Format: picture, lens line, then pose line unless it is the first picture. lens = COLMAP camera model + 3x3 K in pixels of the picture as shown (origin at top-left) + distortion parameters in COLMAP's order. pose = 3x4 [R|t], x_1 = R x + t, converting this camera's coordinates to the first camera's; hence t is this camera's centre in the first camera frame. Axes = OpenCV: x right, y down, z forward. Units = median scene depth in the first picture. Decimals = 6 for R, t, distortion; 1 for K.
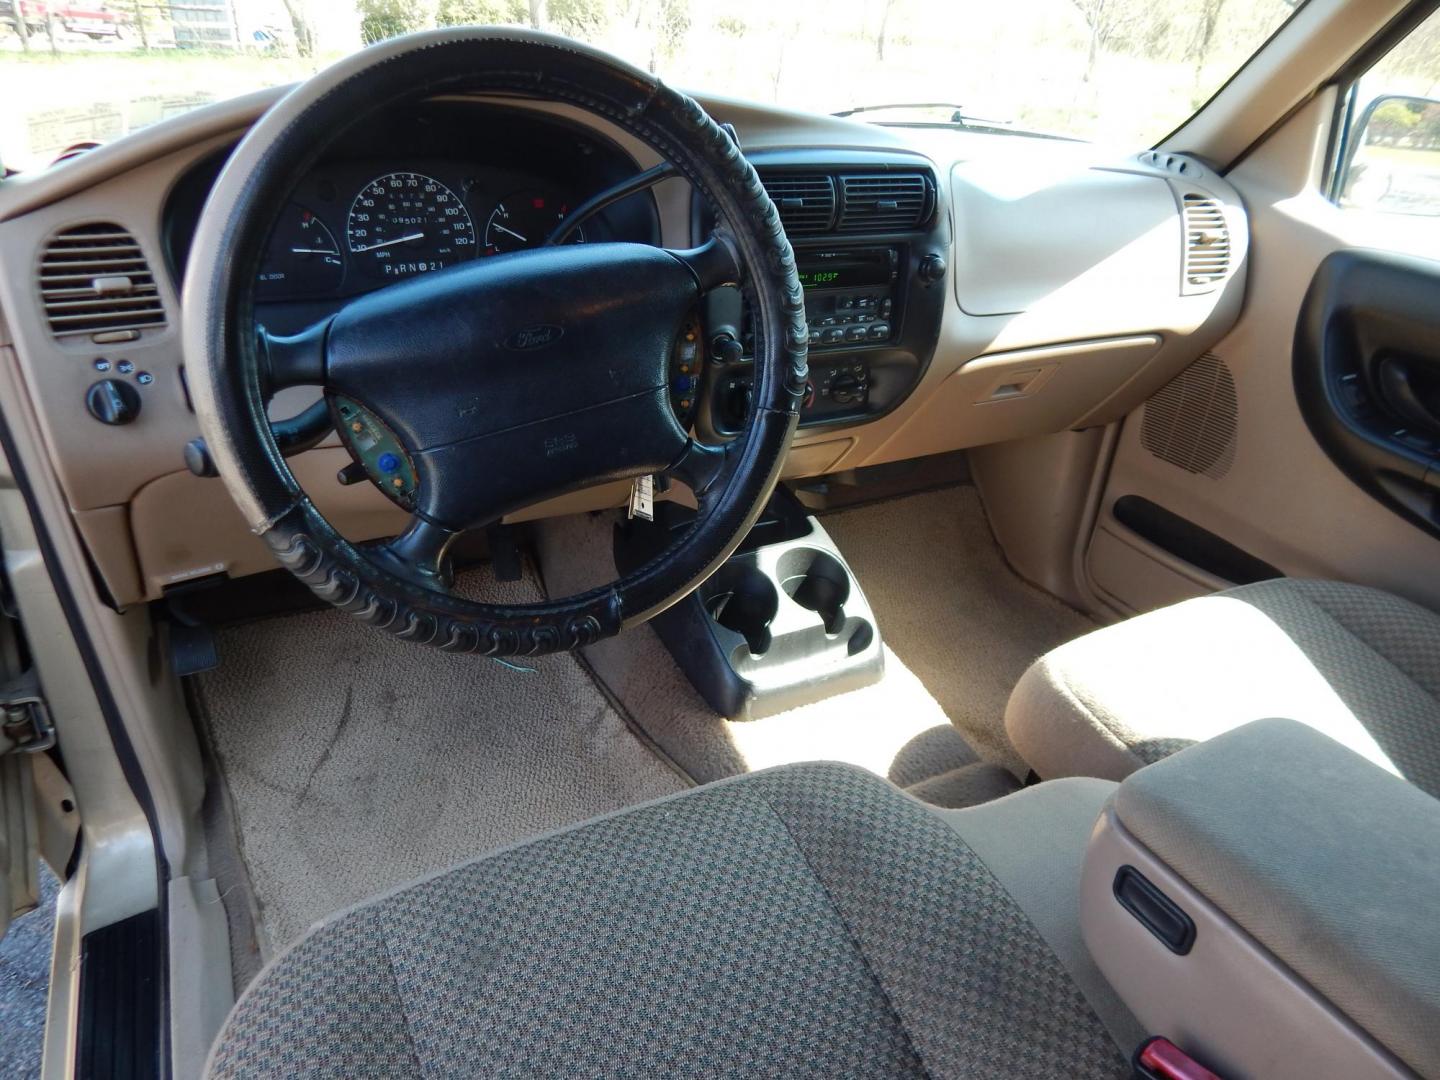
lens RADIAL K [[948.4, 0, 720.0], [0, 948.4, 540.0], [0, 0, 1]] dist [-0.013117, 0.000496]
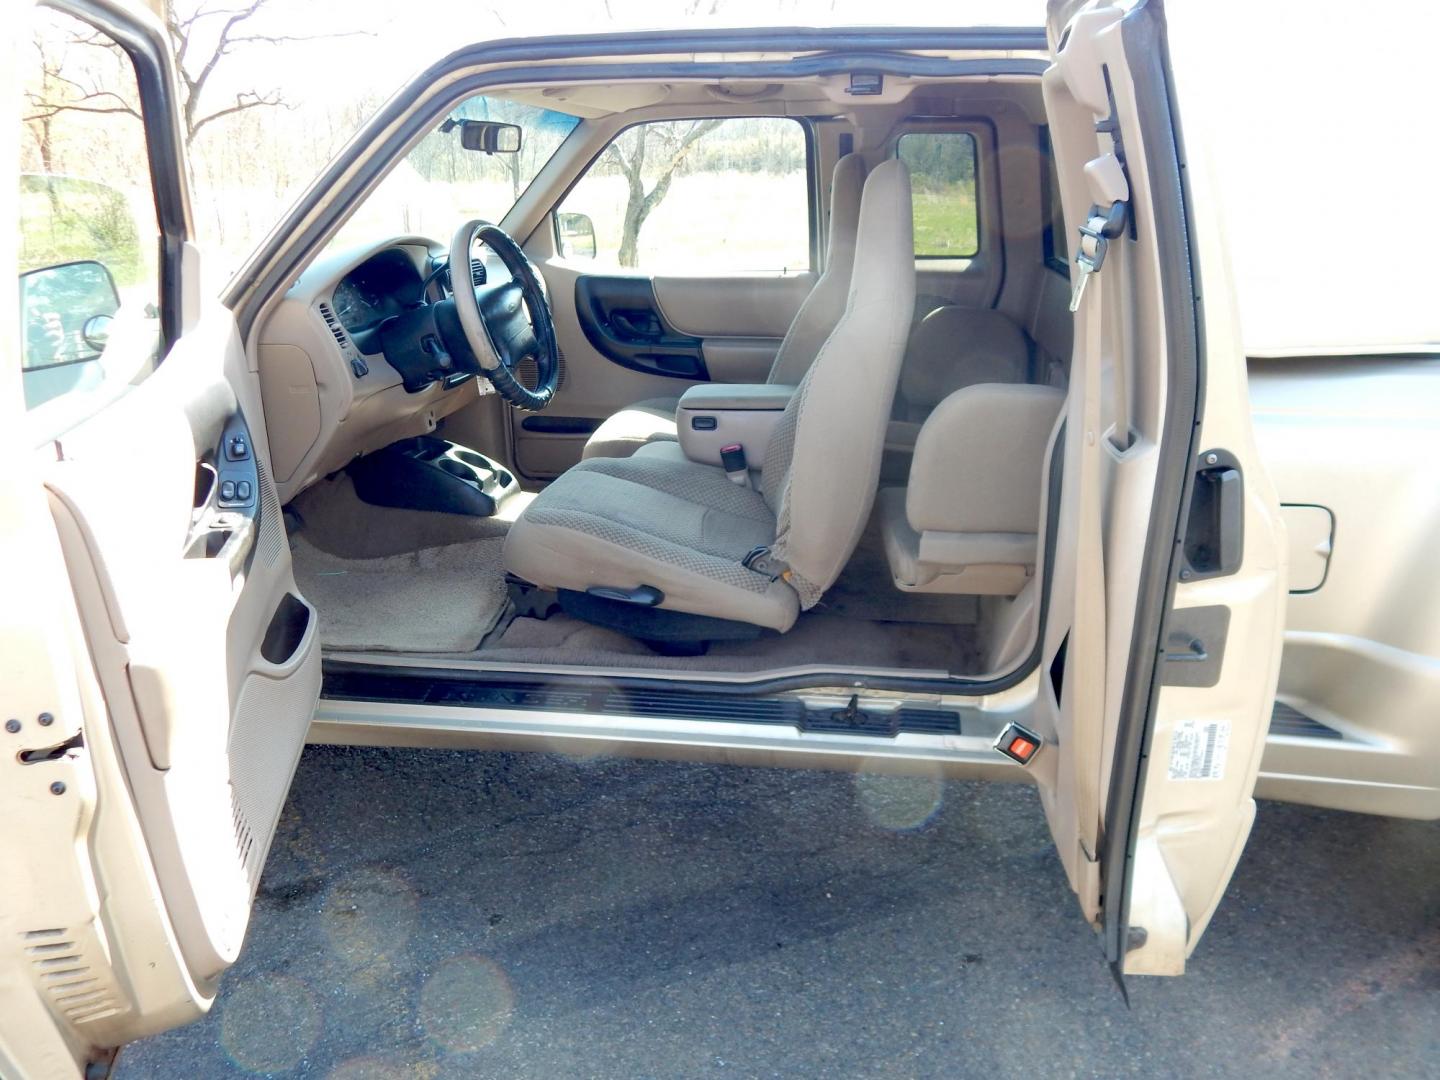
lens RADIAL K [[948.4, 0, 720.0], [0, 948.4, 540.0], [0, 0, 1]] dist [-0.013117, 0.000496]
pose [[0.584129, -0.335513, 0.739070, -1.124357], [0.419620, 0.904268, 0.078857, 0.252948], [-0.694775, 0.264066, 0.668997, -0.655192]]
